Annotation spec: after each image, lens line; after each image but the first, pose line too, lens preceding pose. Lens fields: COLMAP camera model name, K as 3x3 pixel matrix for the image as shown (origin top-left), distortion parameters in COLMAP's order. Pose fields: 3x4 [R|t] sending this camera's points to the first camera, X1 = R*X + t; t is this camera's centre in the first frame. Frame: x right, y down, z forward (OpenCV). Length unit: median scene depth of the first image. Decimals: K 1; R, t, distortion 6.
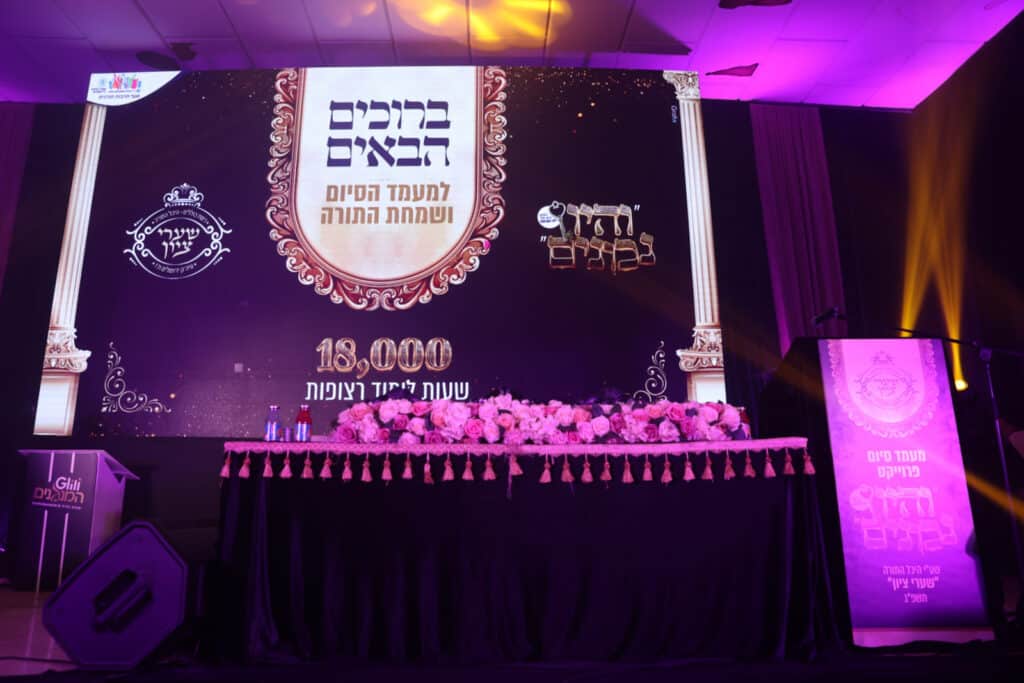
lens RADIAL K [[688.5, 0, 512.0], [0, 688.5, 341.5], [0, 0, 1]] dist [-0.101596, 0.077331]
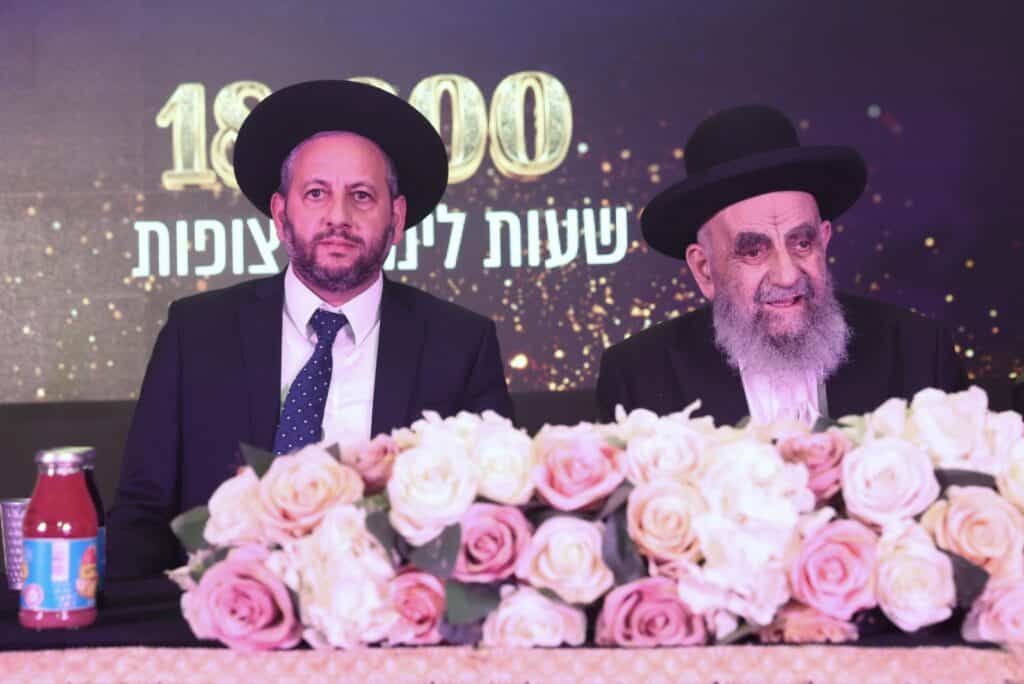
lens RADIAL K [[1568.1, 0, 512.0], [0, 1568.1, 342.0], [0, 0, 1]] dist [0.016285, 0.017177]
pose [[0.996227, -0.017991, -0.084896, -0.111005], [0.033557, 0.982041, 0.185661, -0.037001], [0.080031, -0.187809, 0.978940, 0.519357]]
